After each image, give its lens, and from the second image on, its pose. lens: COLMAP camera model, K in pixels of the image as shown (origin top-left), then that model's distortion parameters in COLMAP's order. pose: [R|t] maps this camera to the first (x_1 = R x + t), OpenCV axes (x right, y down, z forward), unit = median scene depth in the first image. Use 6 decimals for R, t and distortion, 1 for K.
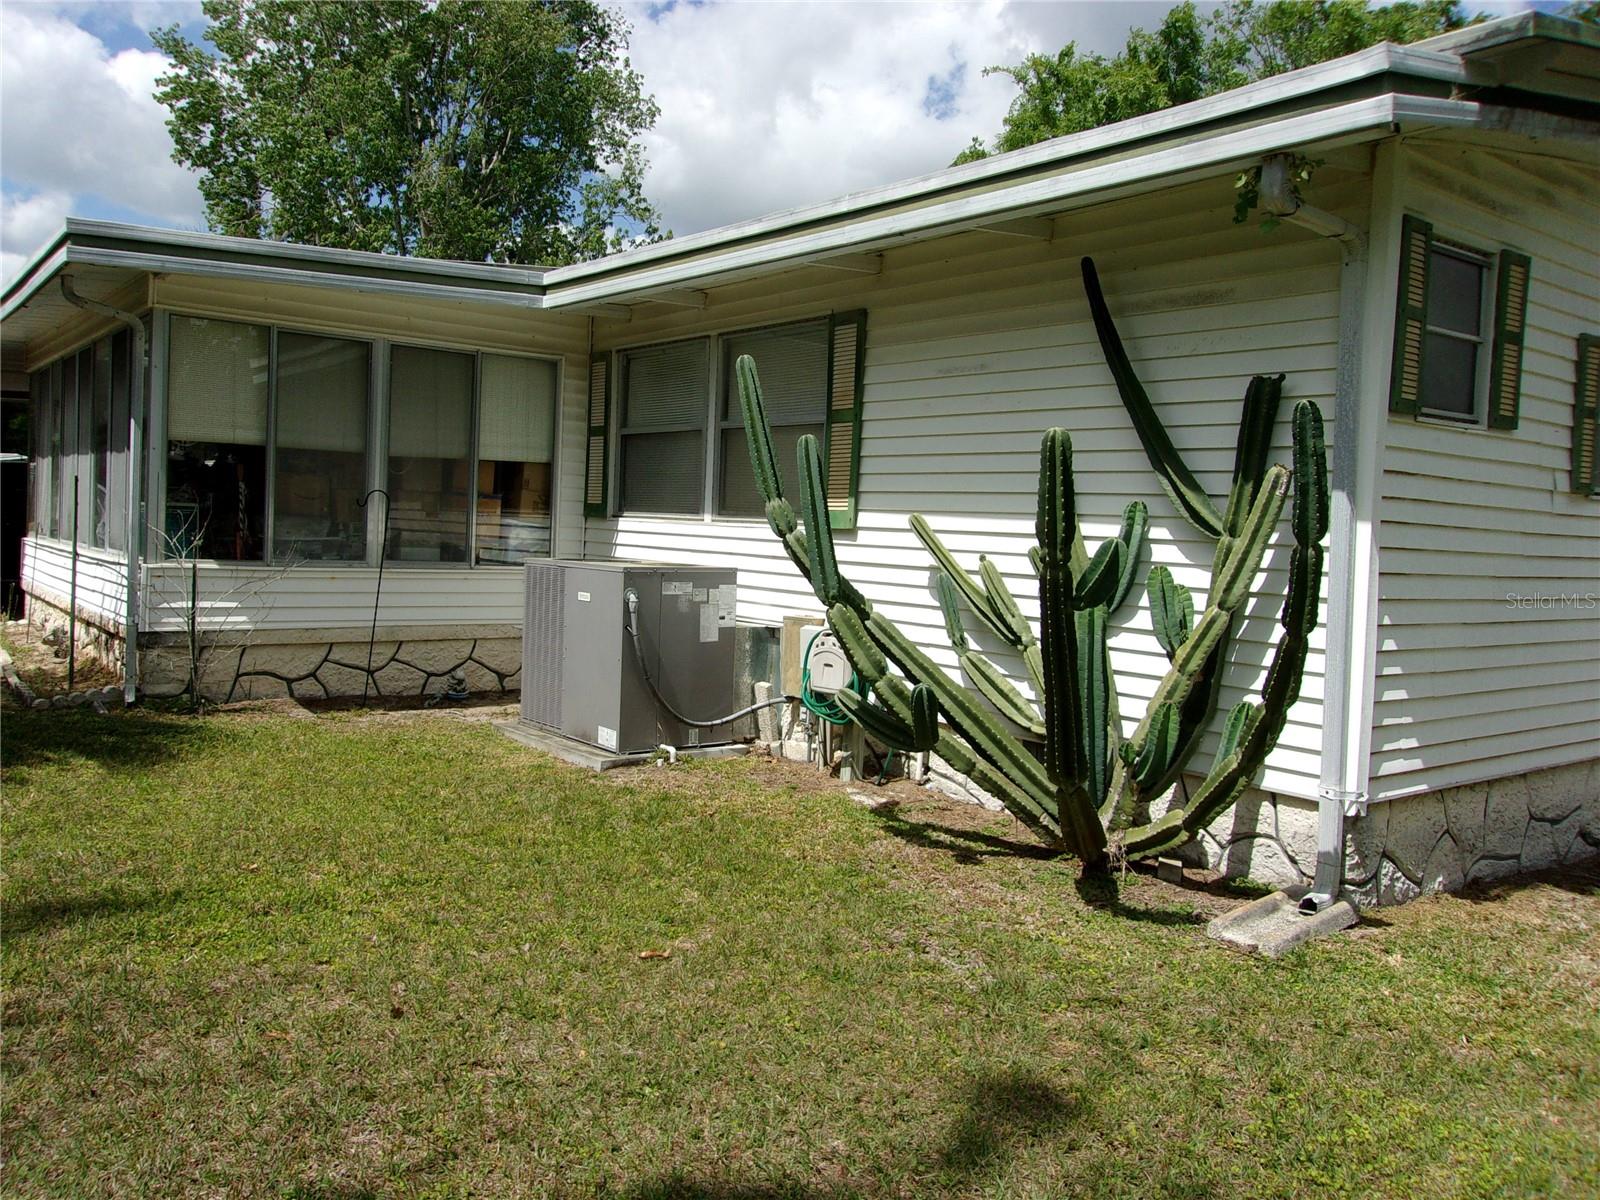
lens RADIAL K [[1276.7, 0, 801.2], [0, 1276.7, 592.8], [0, 0, 1]] dist [-0.012068, 0.049069]
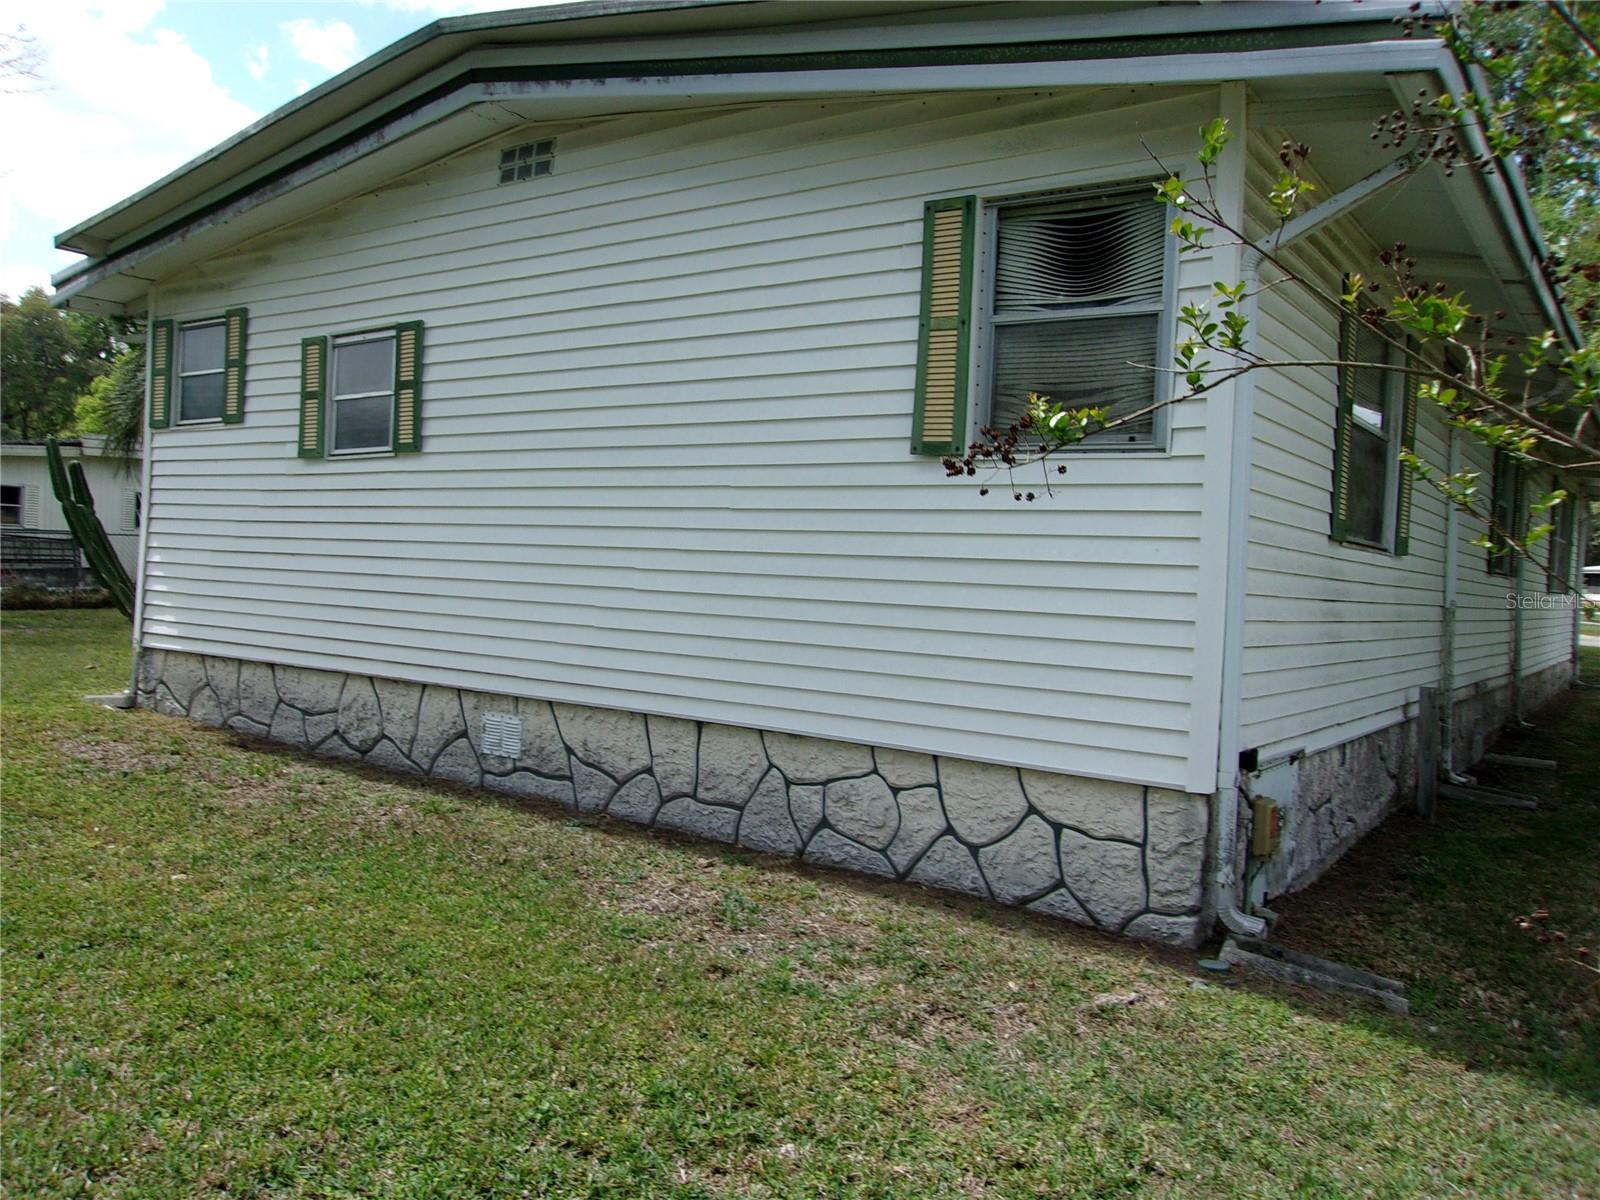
lens RADIAL K [[1276.7, 0, 794.6], [0, 1276.7, 597.1], [0, 0, 1]] dist [-0.012068, 0.049069]
pose [[0.287551, -0.012546, -0.957683, 2.298203], [-0.085570, 0.995579, -0.038736, 0.083583], [0.953935, 0.093088, 0.285207, 1.284104]]
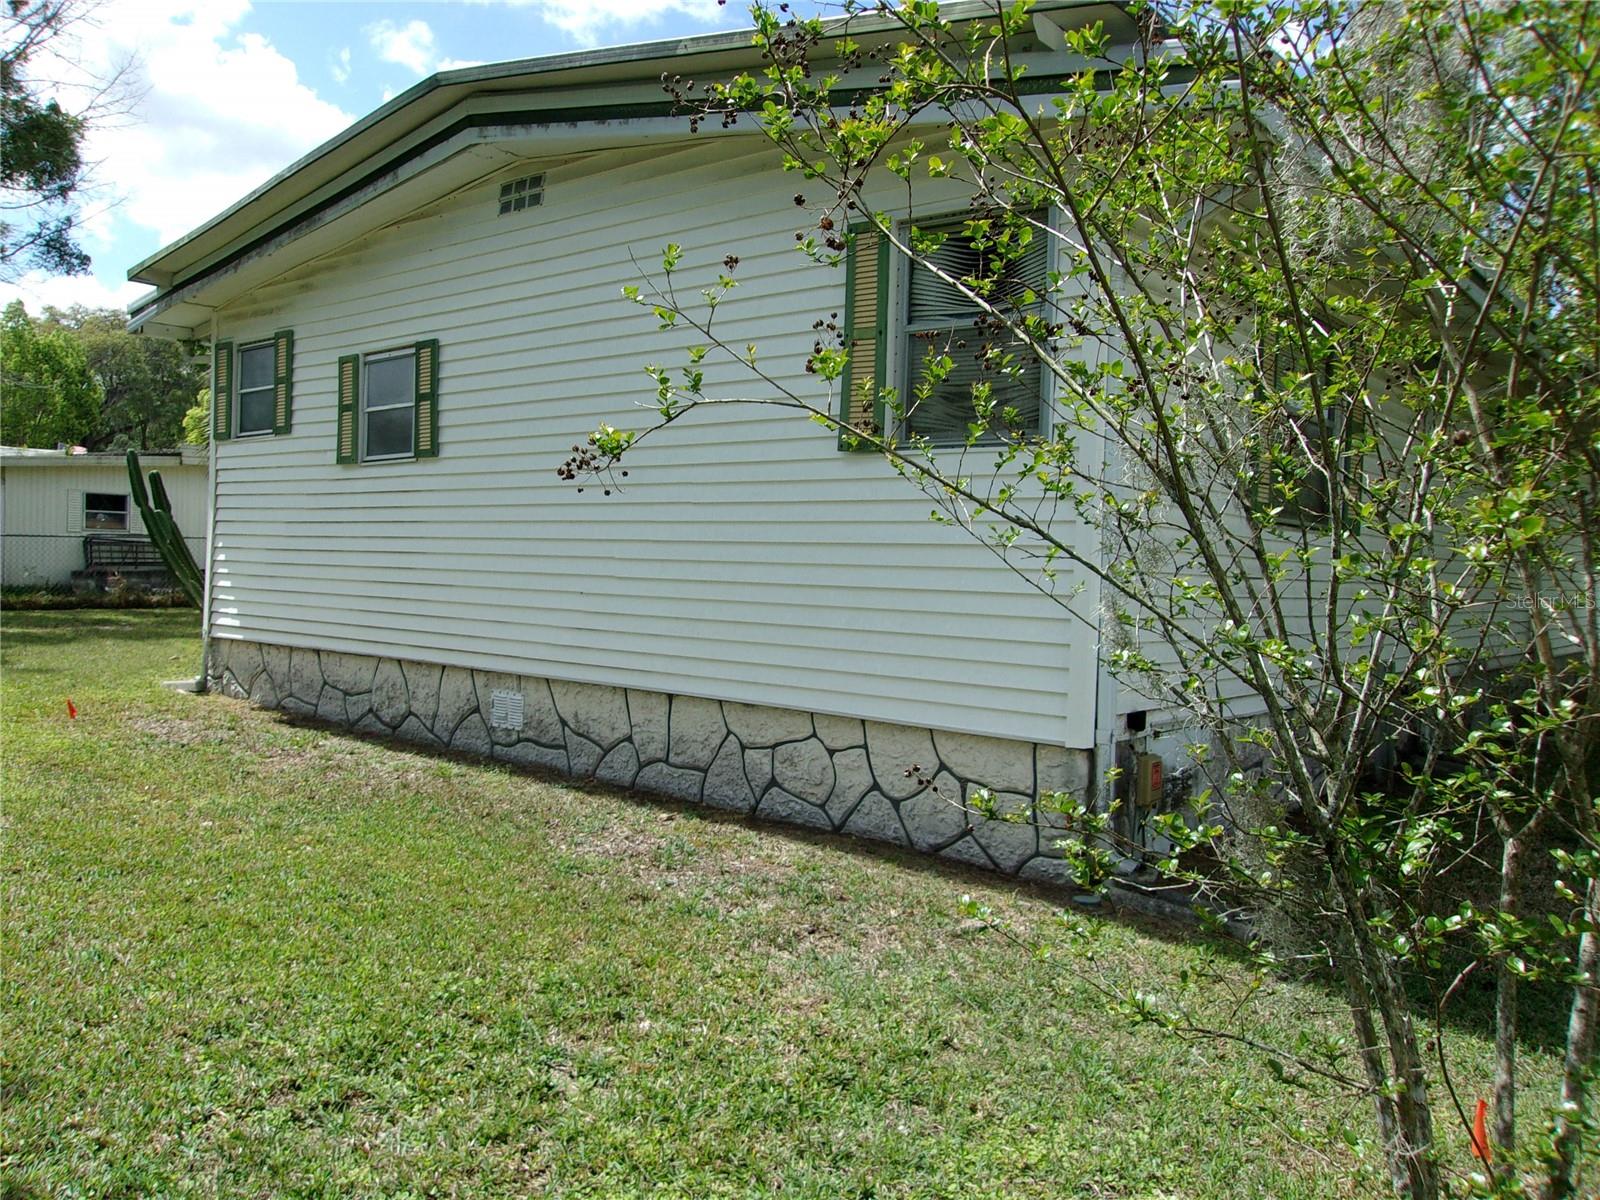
lens RADIAL K [[1276.7, 0, 798.2], [0, 1276.7, 597.0], [0, 0, 1]] dist [-0.012068, 0.049069]
pose [[0.218170, -0.011393, -0.975844, 2.454478], [-0.074566, 0.996814, -0.028309, 0.087443], [0.973058, 0.078941, 0.216625, 1.380047]]
